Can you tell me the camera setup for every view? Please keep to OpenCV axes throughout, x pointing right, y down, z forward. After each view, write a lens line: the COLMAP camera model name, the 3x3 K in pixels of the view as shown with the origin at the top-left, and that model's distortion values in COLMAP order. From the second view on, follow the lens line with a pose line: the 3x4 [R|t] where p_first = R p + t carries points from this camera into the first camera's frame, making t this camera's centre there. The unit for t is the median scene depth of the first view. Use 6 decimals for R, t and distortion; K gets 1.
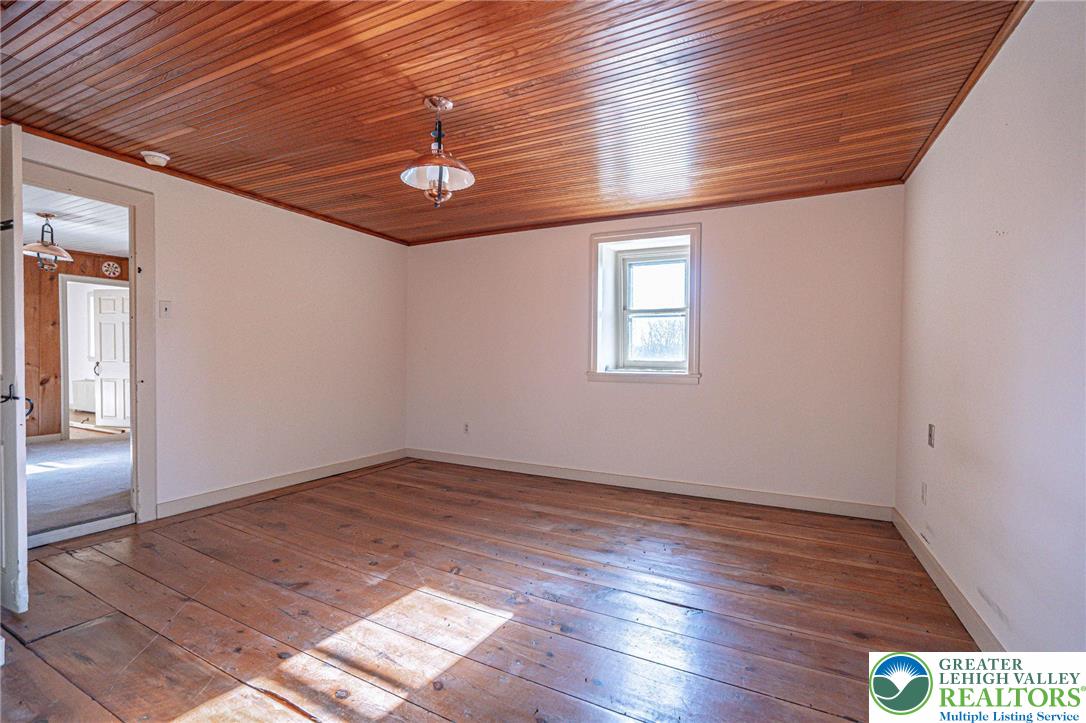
lens RADIAL K [[517.2, 0, 556.3], [0, 517.2, 352.3], [0, 0, 1]] dist [-0.001990, 0.000291]
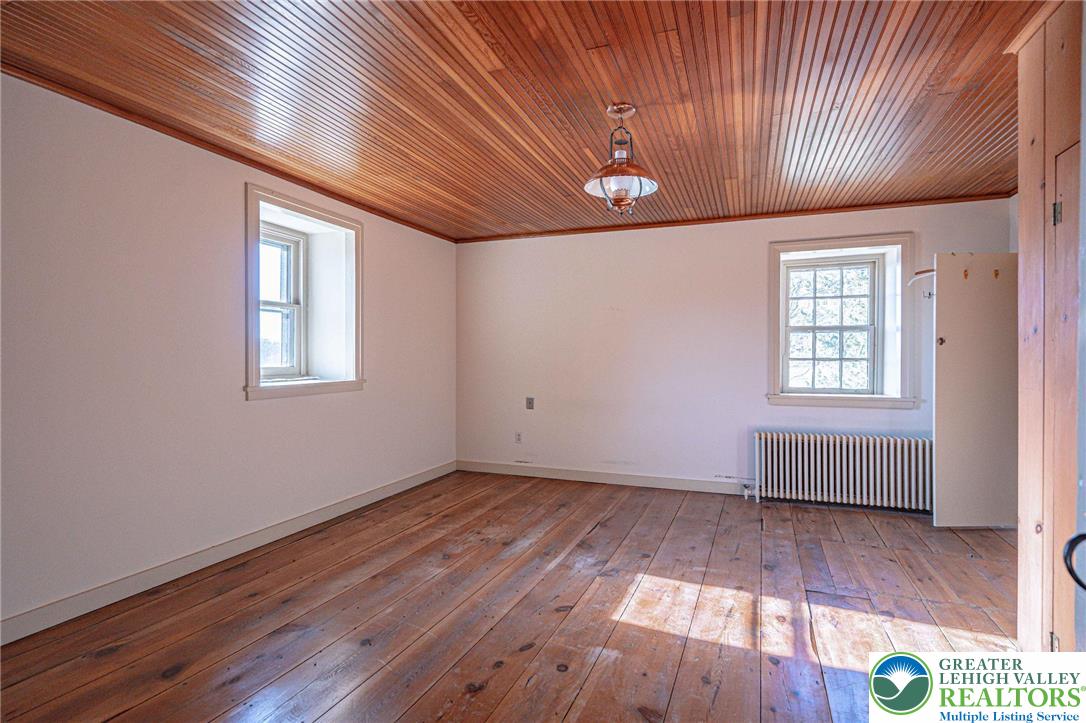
lens RADIAL K [[517.2, 0, 556.3], [0, 517.2, 352.3], [0, 0, 1]] dist [-0.001990, 0.000291]
pose [[-0.133695, -0.001529, 0.991021, -1.053998], [-0.013607, 0.999907, -0.000293, -0.019826], [-0.990929, -0.013524, -0.133703, 1.114758]]
